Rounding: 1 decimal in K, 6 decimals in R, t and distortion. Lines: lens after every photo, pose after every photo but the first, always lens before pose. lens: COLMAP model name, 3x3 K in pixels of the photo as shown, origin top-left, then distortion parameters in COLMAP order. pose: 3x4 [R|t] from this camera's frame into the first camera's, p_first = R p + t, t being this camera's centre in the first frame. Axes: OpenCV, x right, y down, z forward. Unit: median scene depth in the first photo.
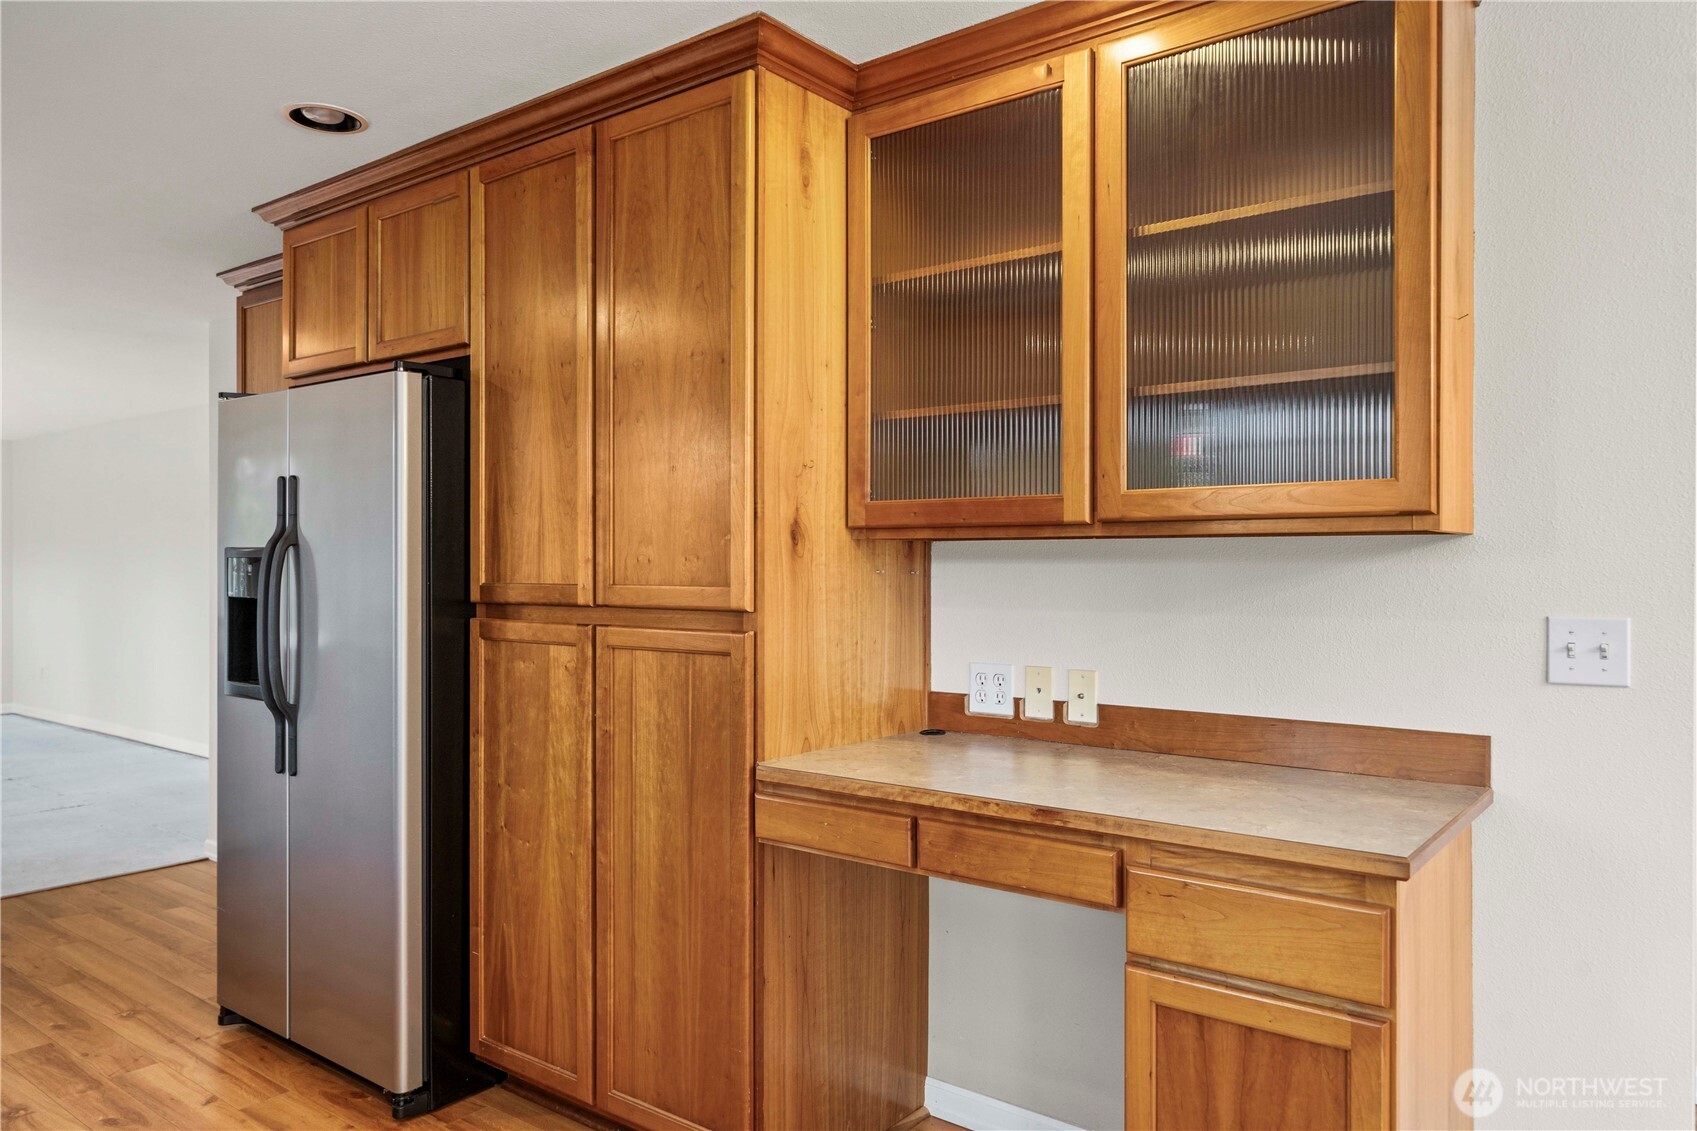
lens RADIAL K [[1131.7, 0, 848.5], [0, 1131.7, 565.5], [0, 0, 1]] dist [-0.001967, -0.002338]
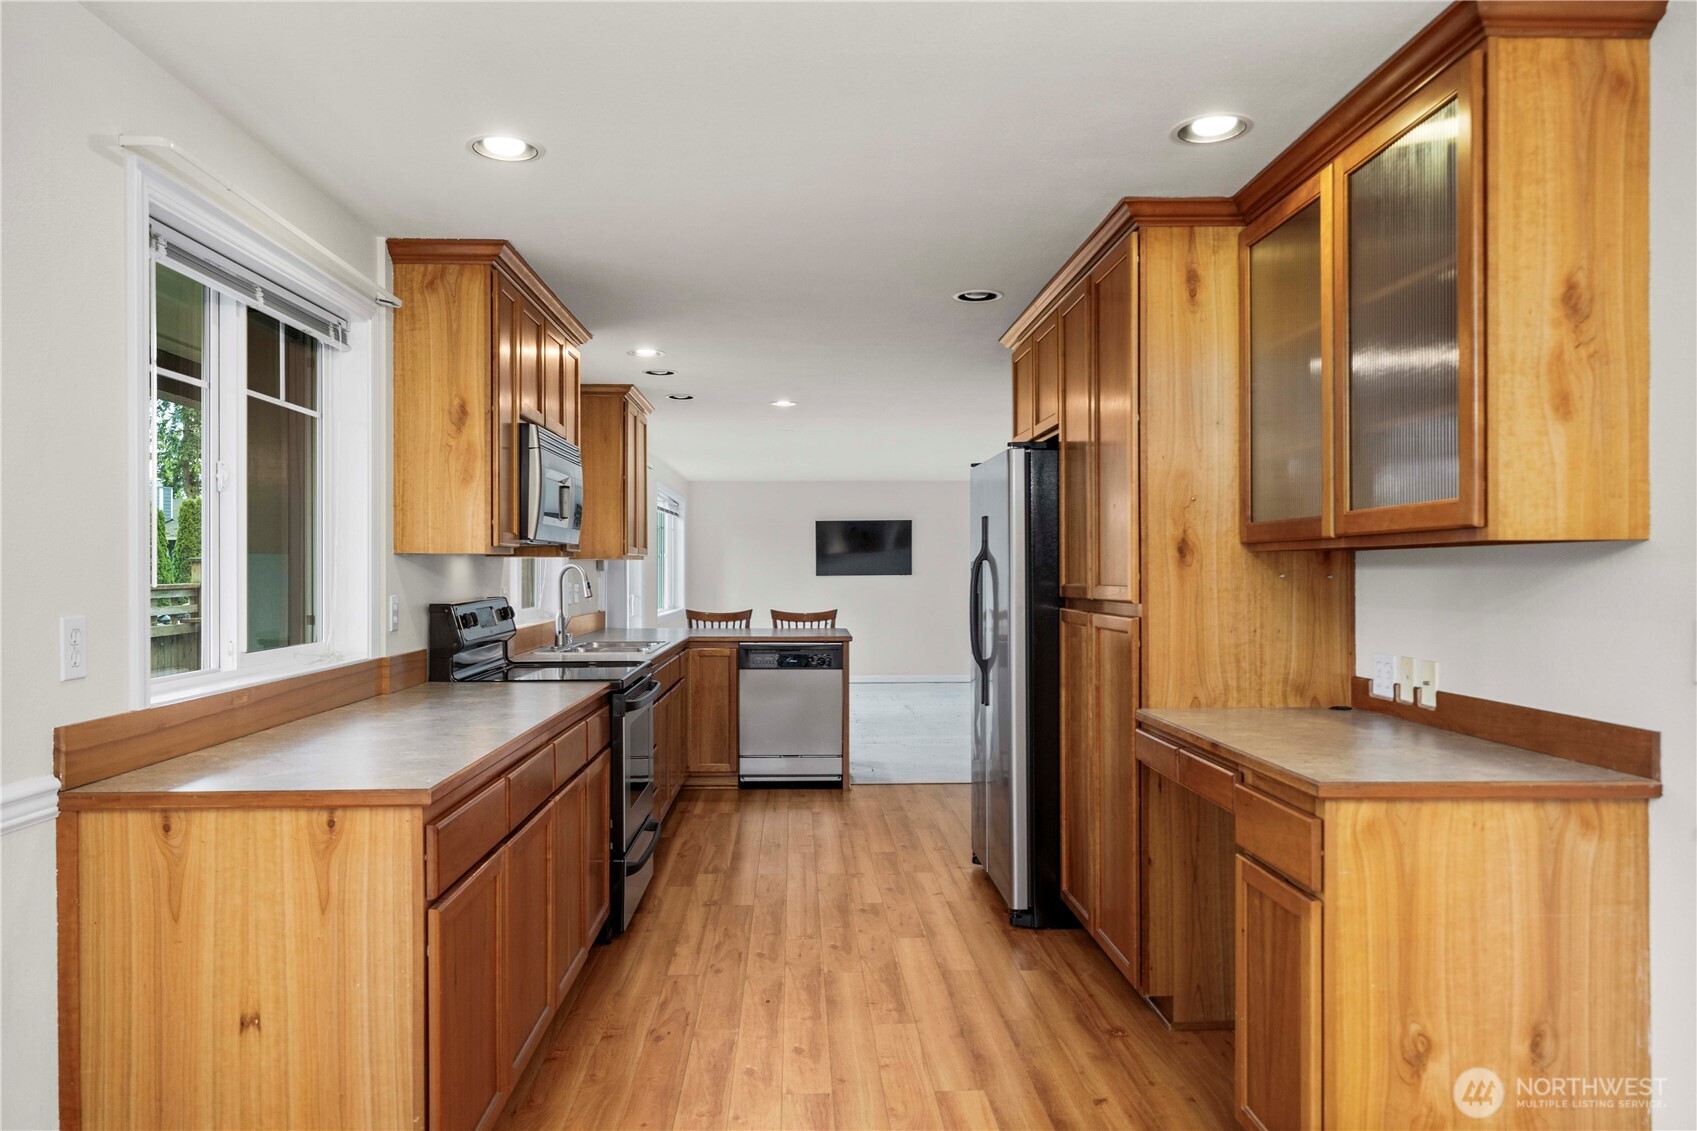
lens RADIAL K [[1131.7, 0, 848.5], [0, 1131.7, 565.5], [0, 0, 1]] dist [-0.001967, -0.002338]
pose [[0.644145, -0.007739, -0.764864, 0.715762], [0.005168, 0.999970, -0.005765, -0.001766], [0.764886, -0.000239, 0.644166, -0.200966]]
